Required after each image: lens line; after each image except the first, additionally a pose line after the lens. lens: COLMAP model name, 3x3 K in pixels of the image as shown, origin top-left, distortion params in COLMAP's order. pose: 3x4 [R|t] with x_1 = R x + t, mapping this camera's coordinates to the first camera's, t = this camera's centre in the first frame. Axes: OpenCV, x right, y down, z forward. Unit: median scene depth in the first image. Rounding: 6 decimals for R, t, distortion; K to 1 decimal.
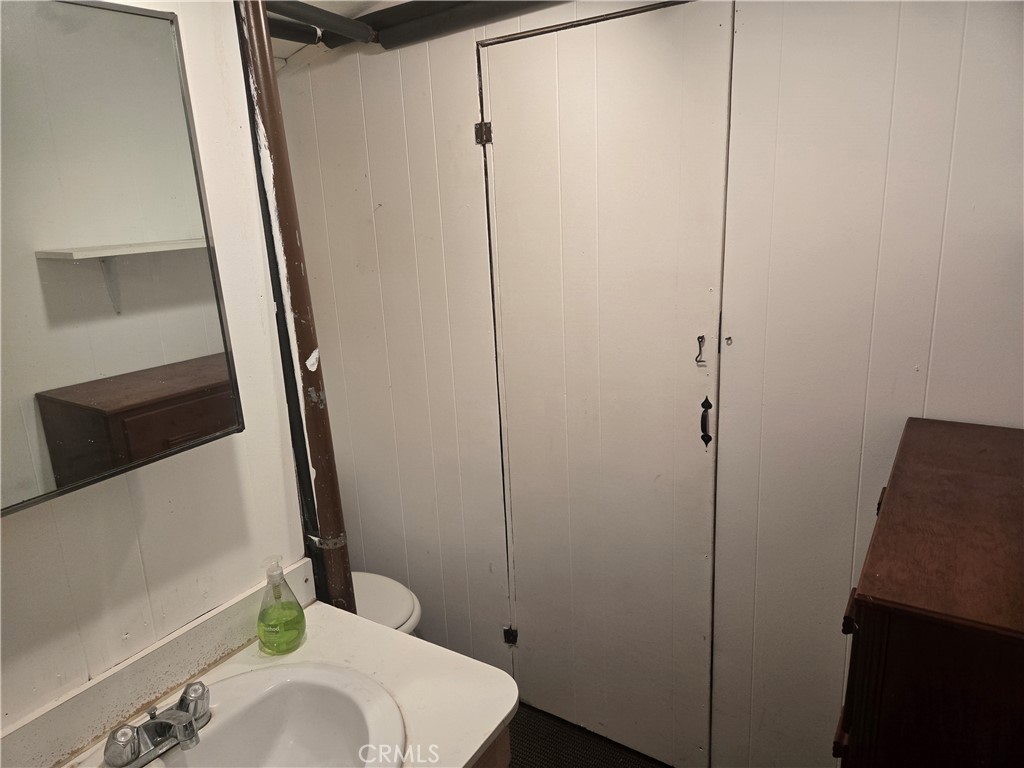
lens RADIAL K [[680.7, 0, 505.8], [0, 680.7, 380.5], [0, 0, 1]] dist [0.093594, -0.087979]
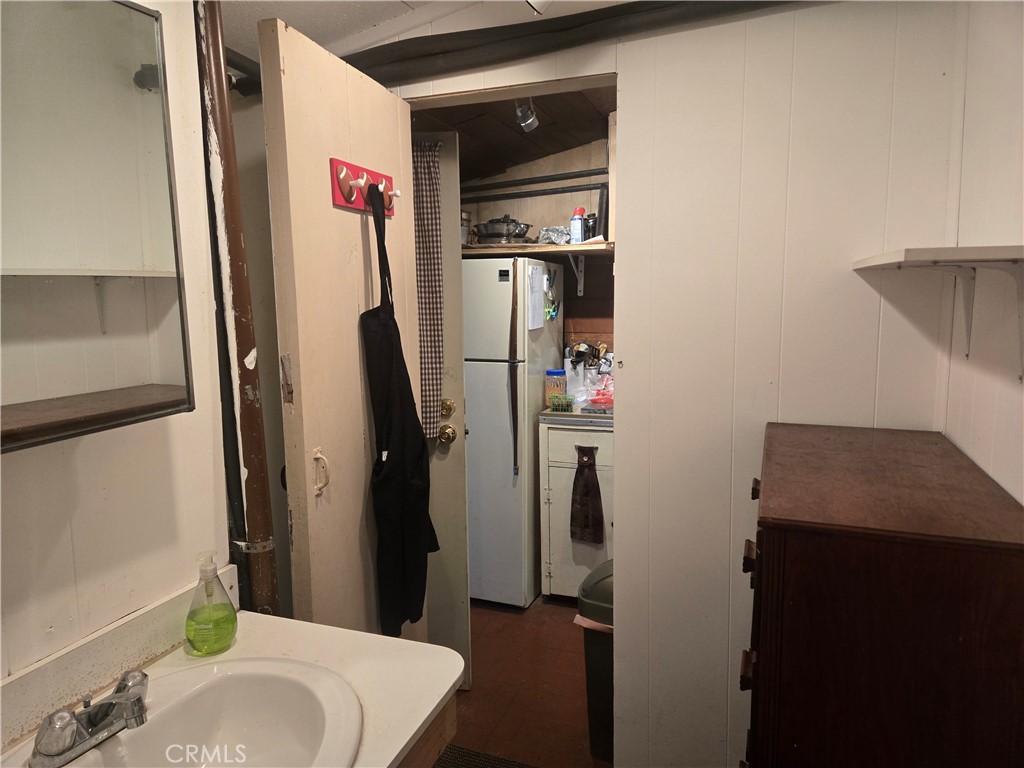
lens RADIAL K [[682.6, 0, 512.0], [0, 682.6, 384.0], [0, 0, 1]] dist [0.096893, -0.085755]
pose [[0.976342, 0.006925, 0.216119, -0.128525], [0.021683, 0.991314, -0.129720, 0.155955], [-0.215140, 0.131337, 0.967711, -0.080200]]
